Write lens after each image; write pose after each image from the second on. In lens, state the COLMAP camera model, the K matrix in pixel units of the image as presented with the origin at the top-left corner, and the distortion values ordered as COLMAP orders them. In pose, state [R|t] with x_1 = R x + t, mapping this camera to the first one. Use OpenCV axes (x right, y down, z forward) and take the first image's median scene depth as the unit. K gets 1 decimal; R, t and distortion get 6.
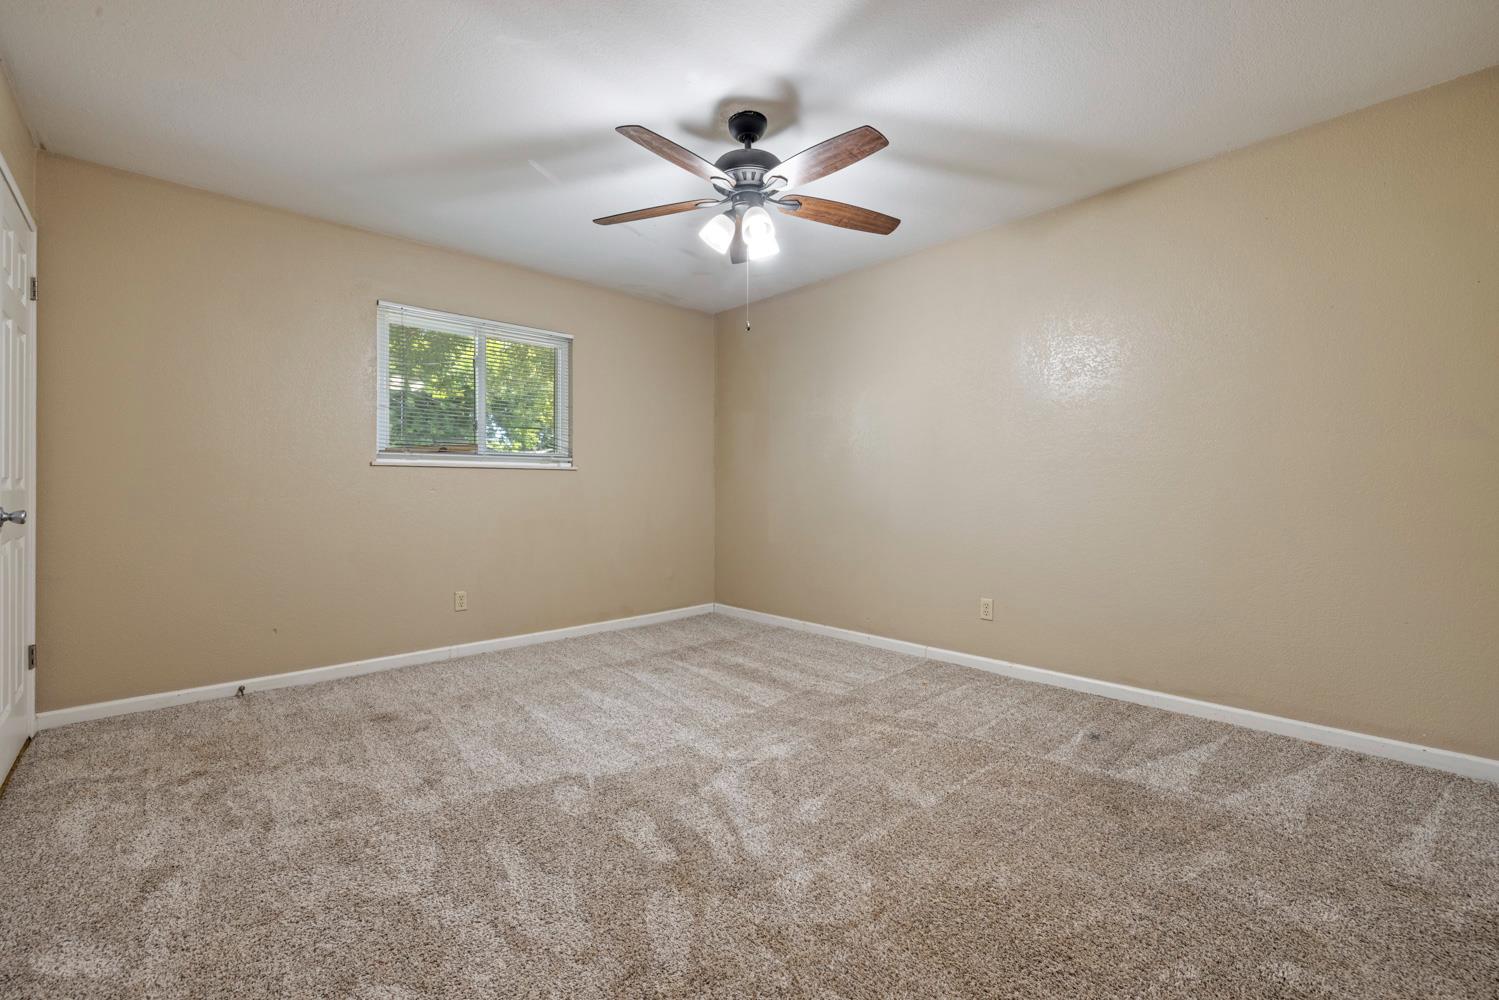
lens RADIAL K [[631.1, 0, 741.9], [0, 631.1, 480.1], [0, 0, 1]] dist [-0.001990, 0.000680]
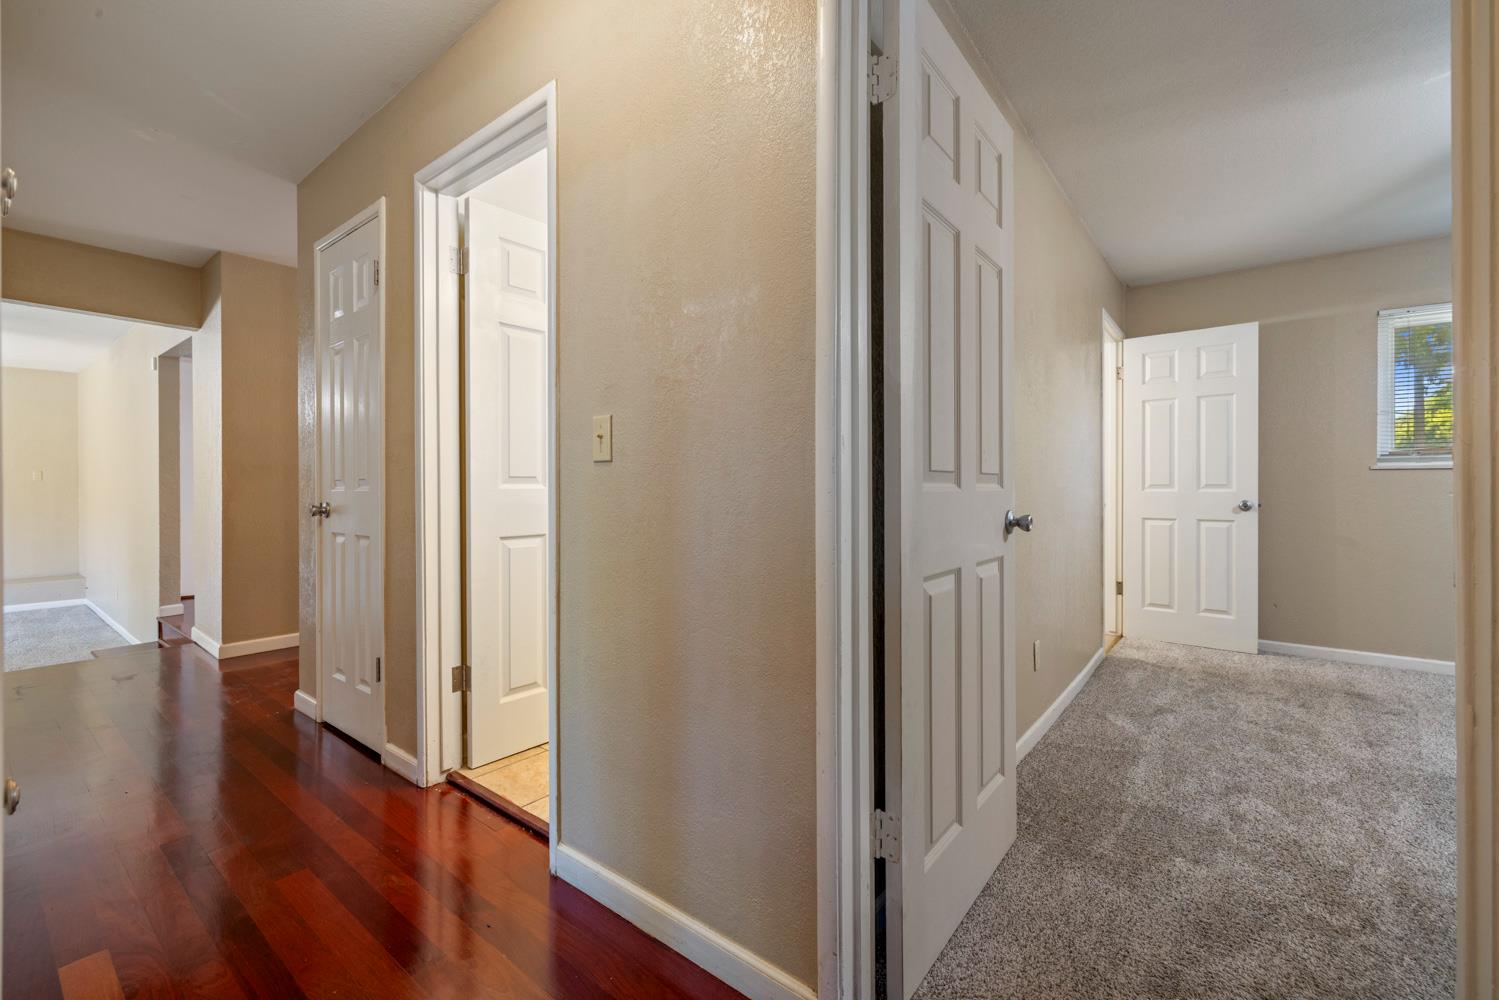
lens RADIAL K [[631.1, 0, 749.7], [0, 631.1, 490.7], [0, 0, 1]] dist [-0.001990, 0.000680]
pose [[0.154352, 0.005710, -0.987999, 0.557849], [0.005612, 0.999962, 0.006656, -0.001431], [0.988000, -0.006572, 0.154314, -0.362853]]
